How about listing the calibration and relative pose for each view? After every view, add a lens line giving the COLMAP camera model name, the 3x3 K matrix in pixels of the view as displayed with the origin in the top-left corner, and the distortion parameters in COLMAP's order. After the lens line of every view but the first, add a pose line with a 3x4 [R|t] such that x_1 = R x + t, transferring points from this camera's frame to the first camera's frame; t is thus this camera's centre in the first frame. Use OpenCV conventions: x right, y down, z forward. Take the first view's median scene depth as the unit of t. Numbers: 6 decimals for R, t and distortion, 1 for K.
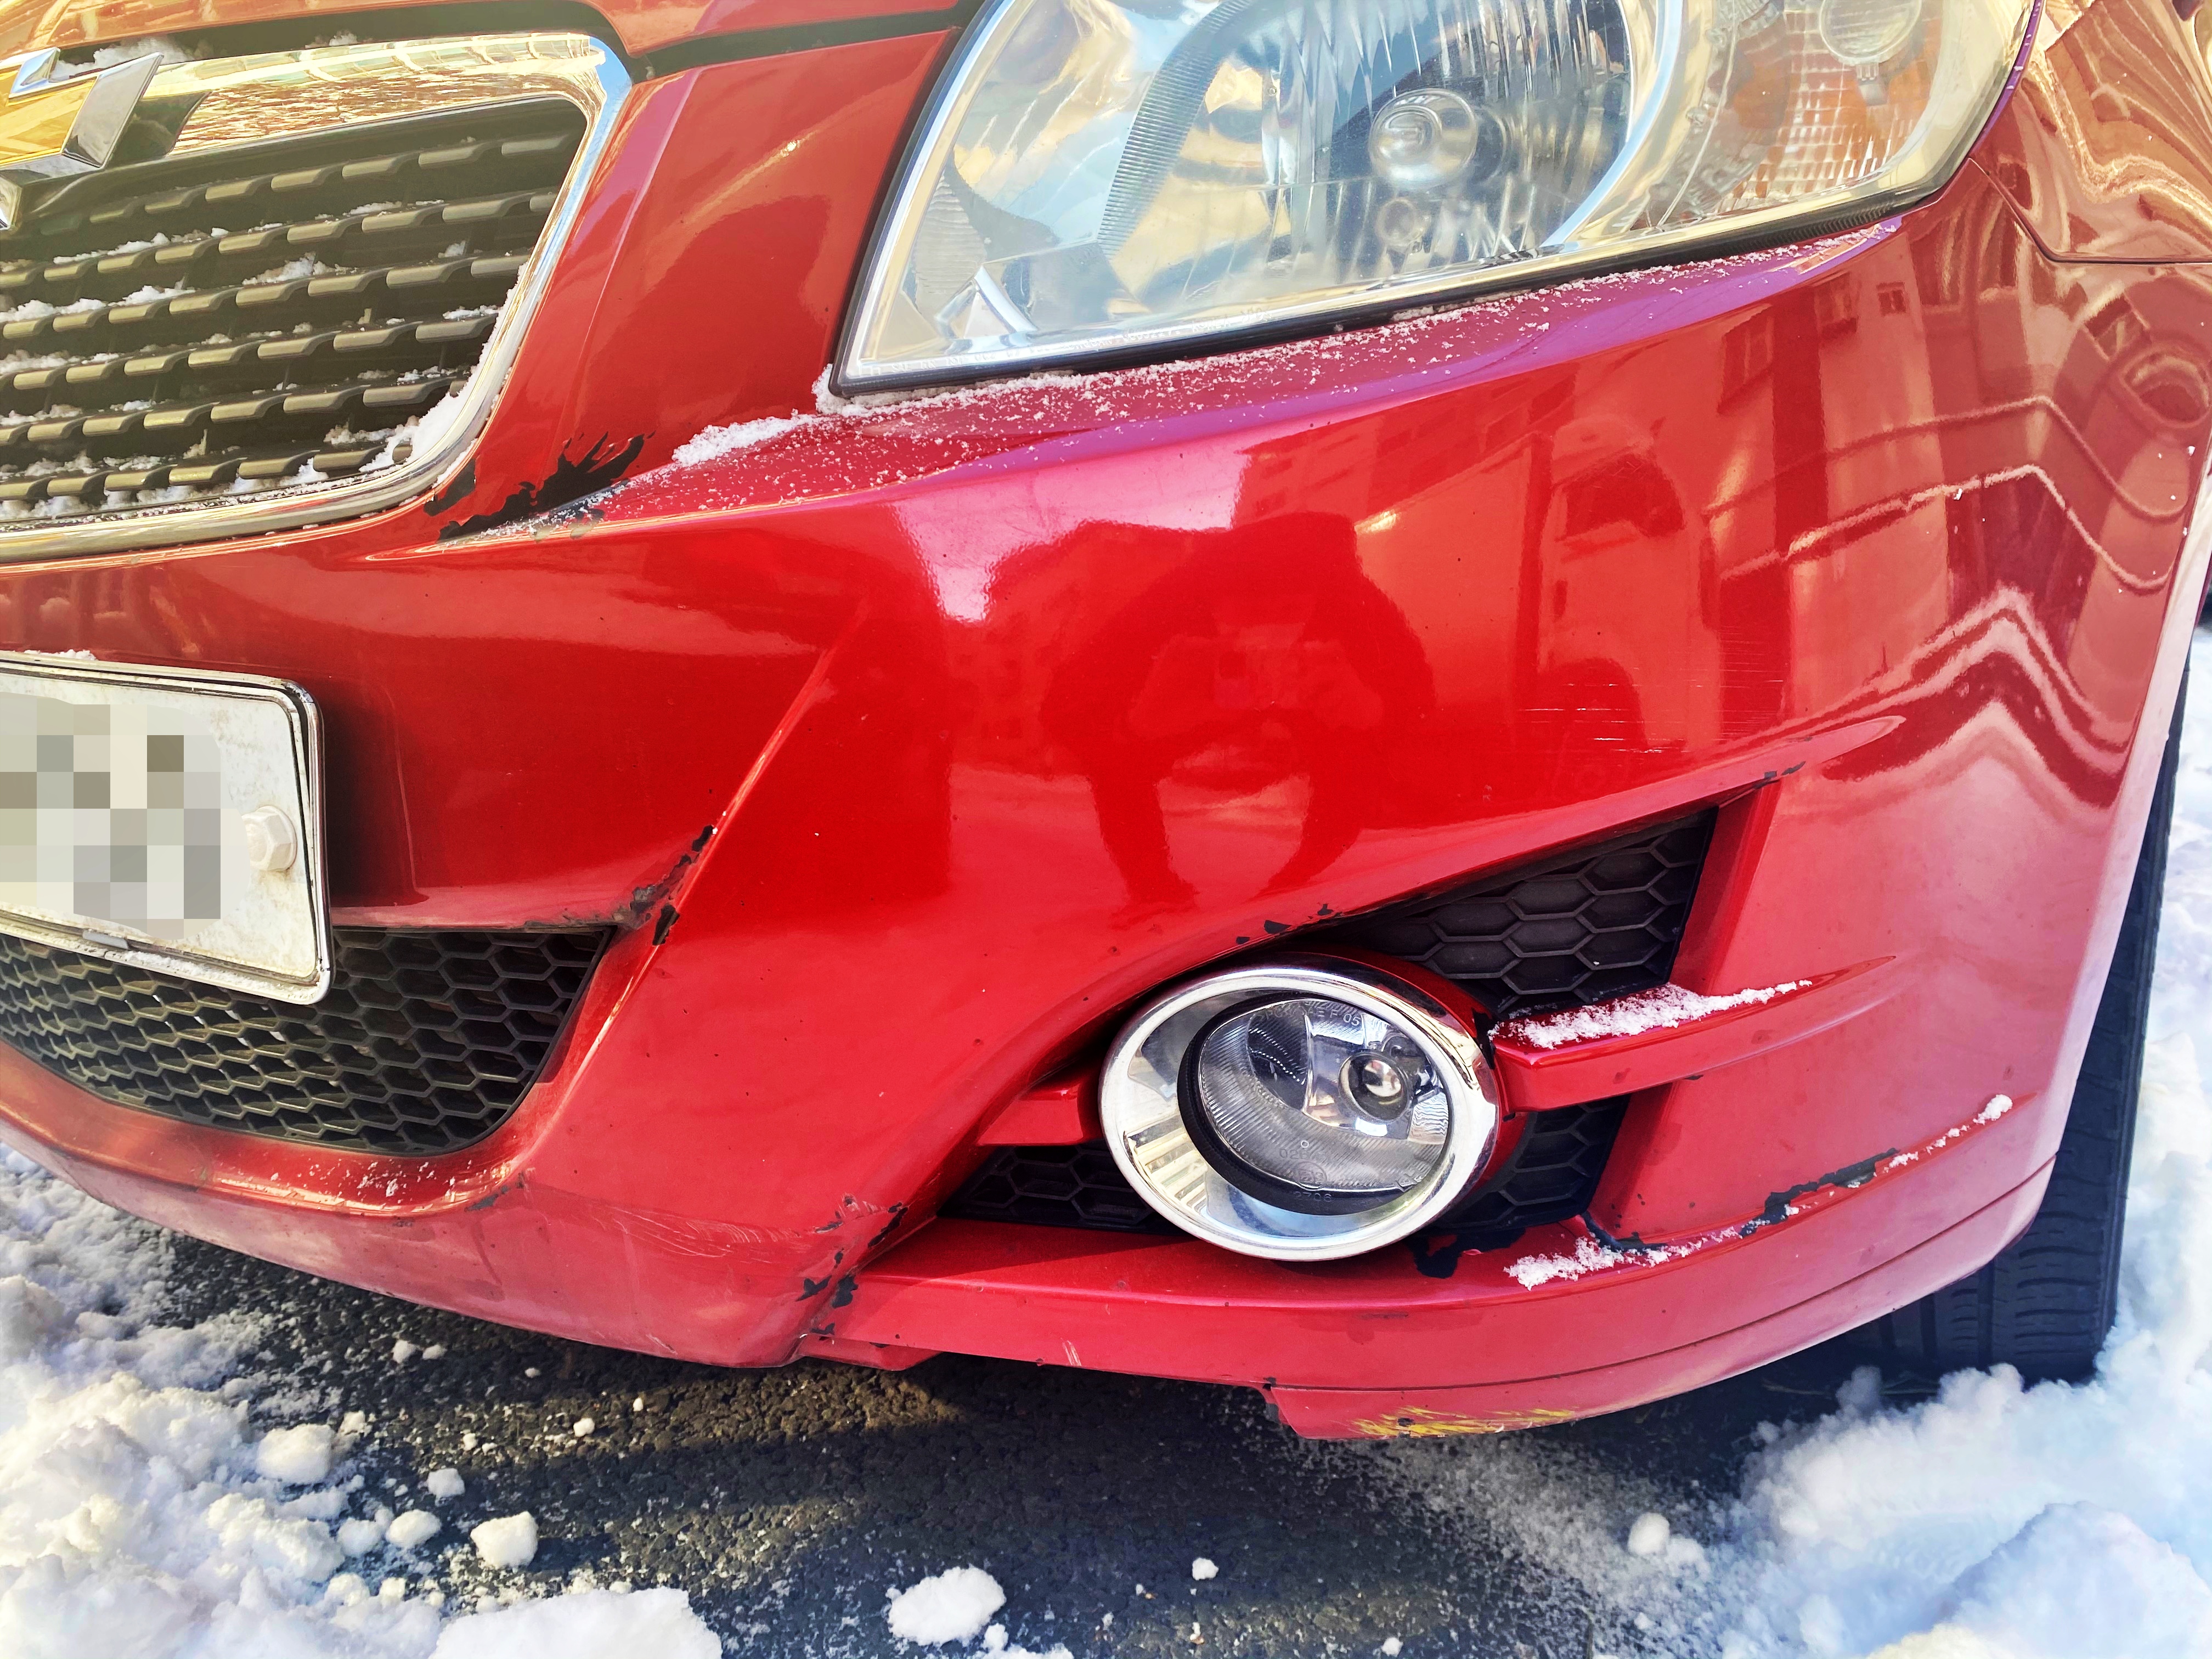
lens RADIAL K [[1679.0, 0, 1099.6], [0, 1679.0, 831.6], [0, 0, 1]] dist [0.015357, -0.009341]
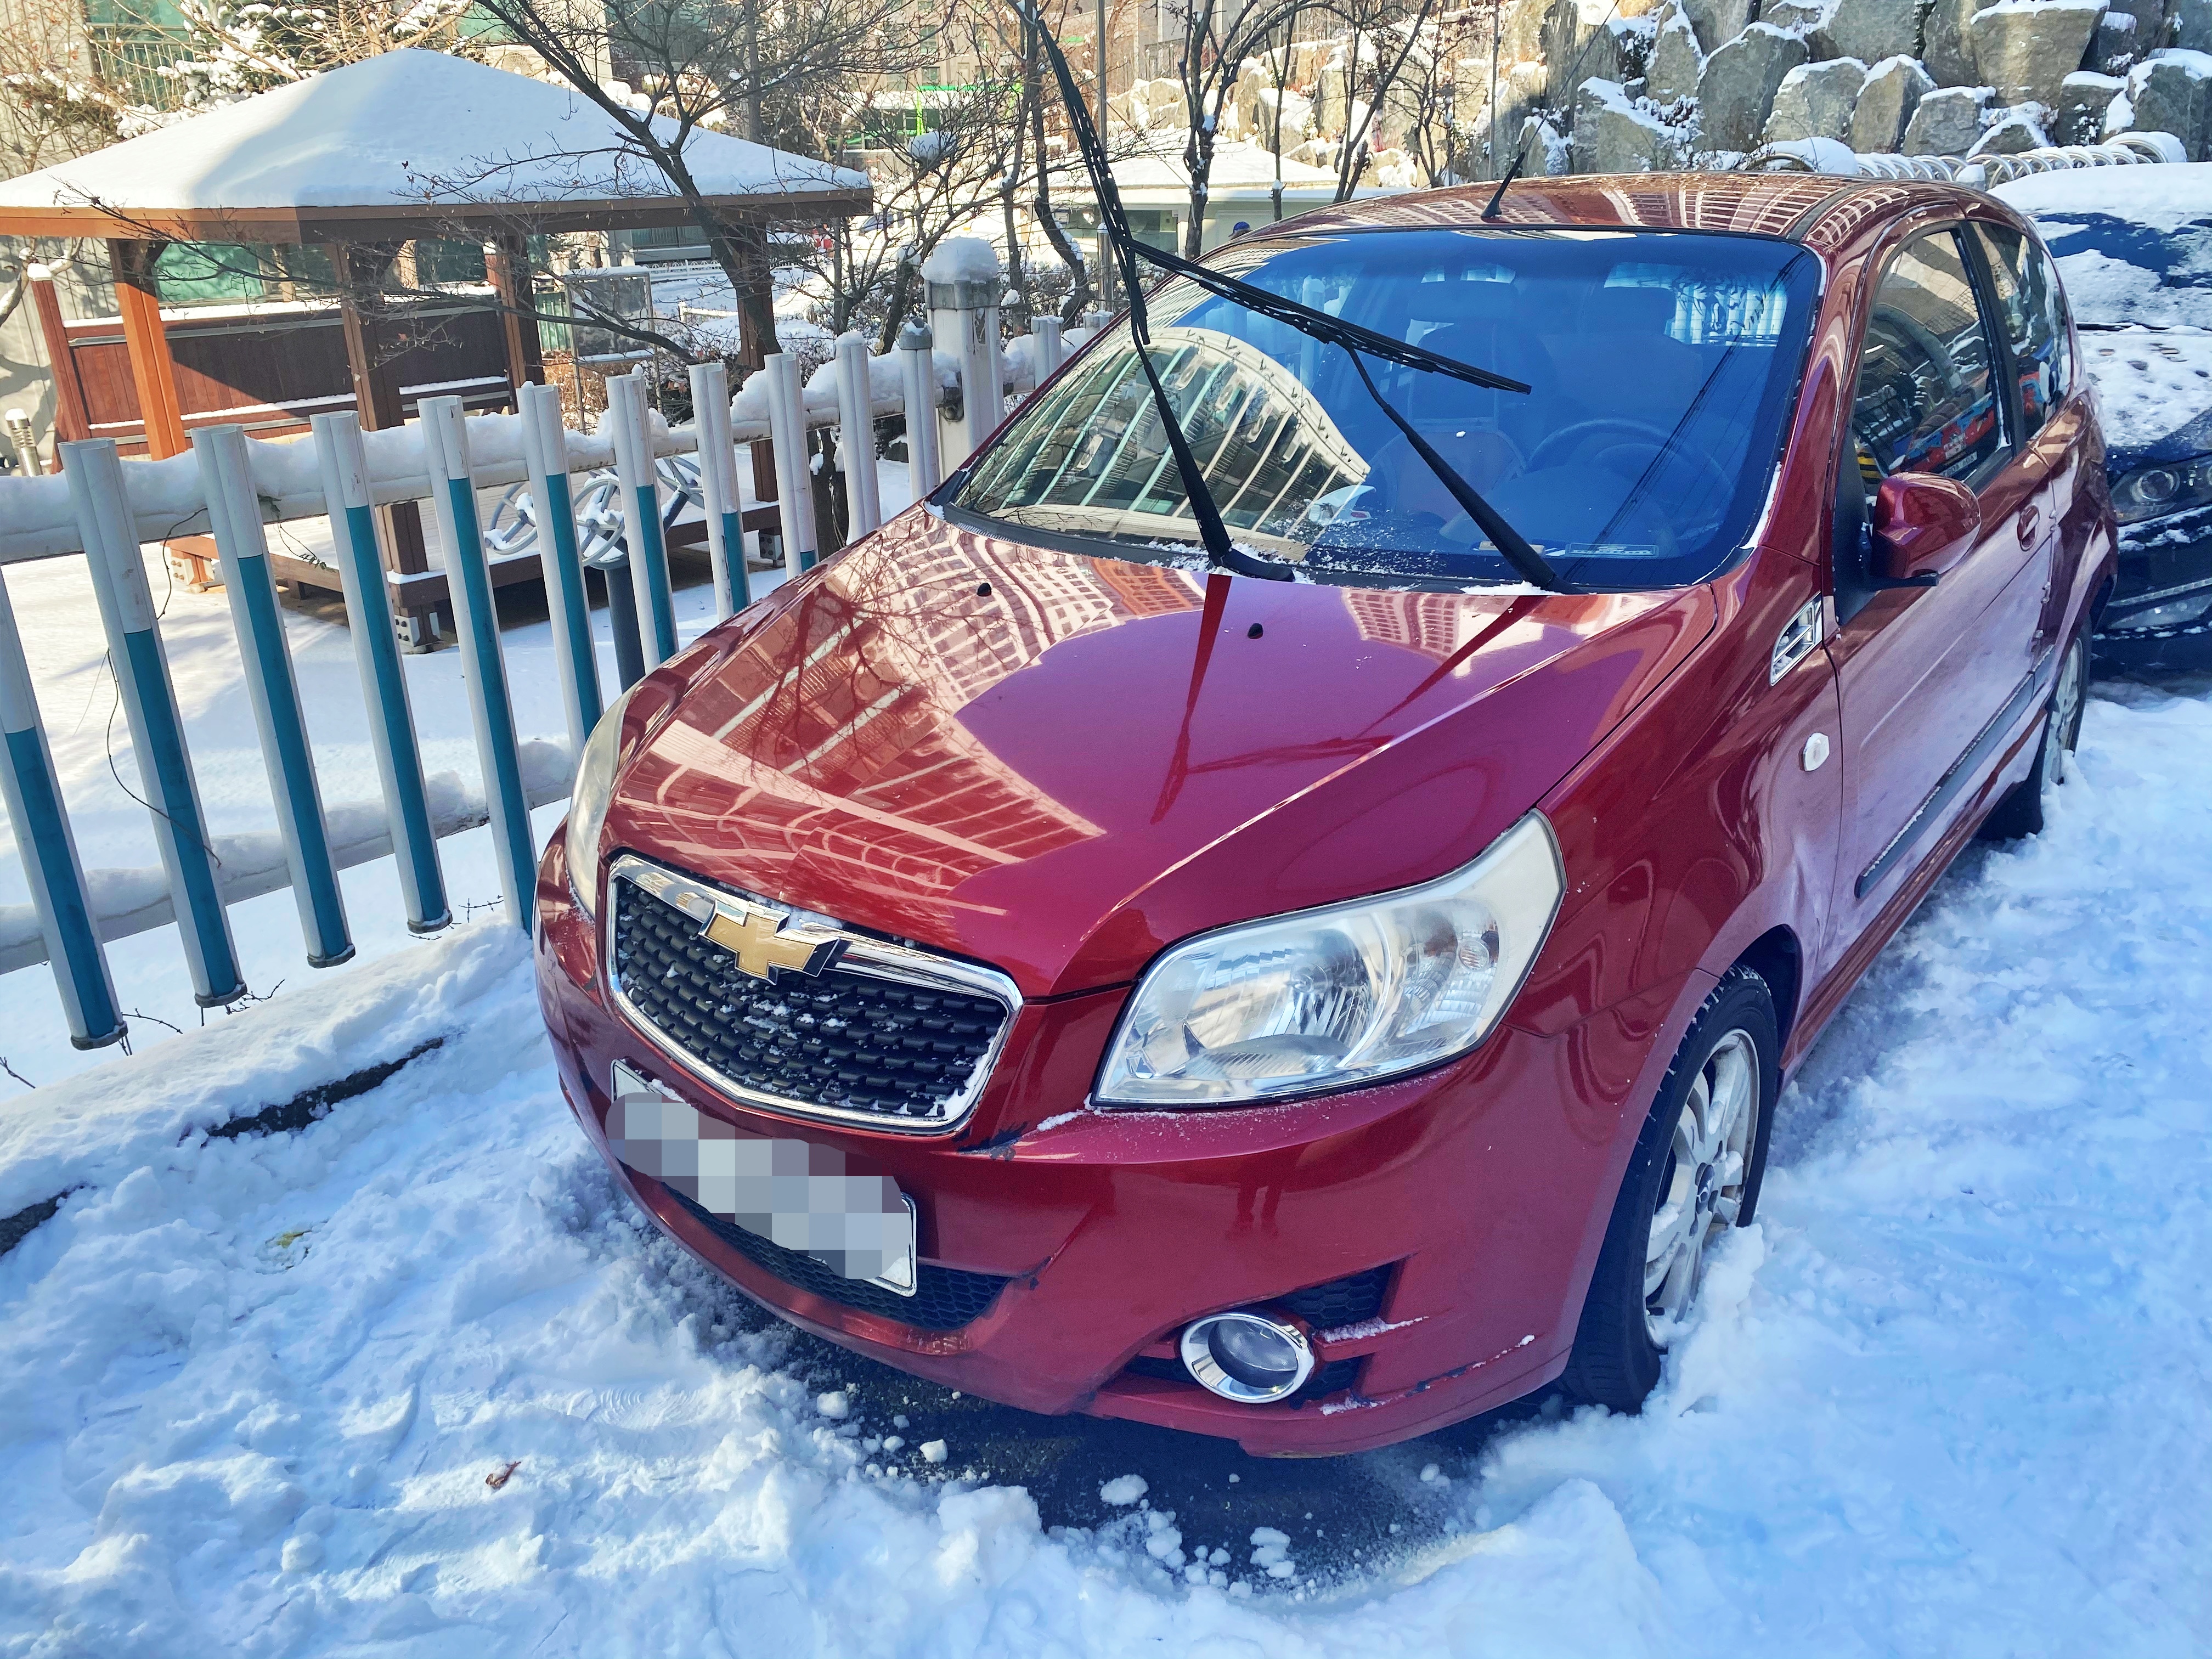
lens RADIAL K [[1679.0, 0, 1113.5], [0, 1679.0, 828.5], [0, 0, 1]] dist [0.015357, -0.009341]
pose [[0.996469, 0.015225, -0.082566, 0.076842], [-0.005811, 0.993569, 0.113079, -0.739479], [0.083757, -0.112199, 0.990150, -1.253527]]
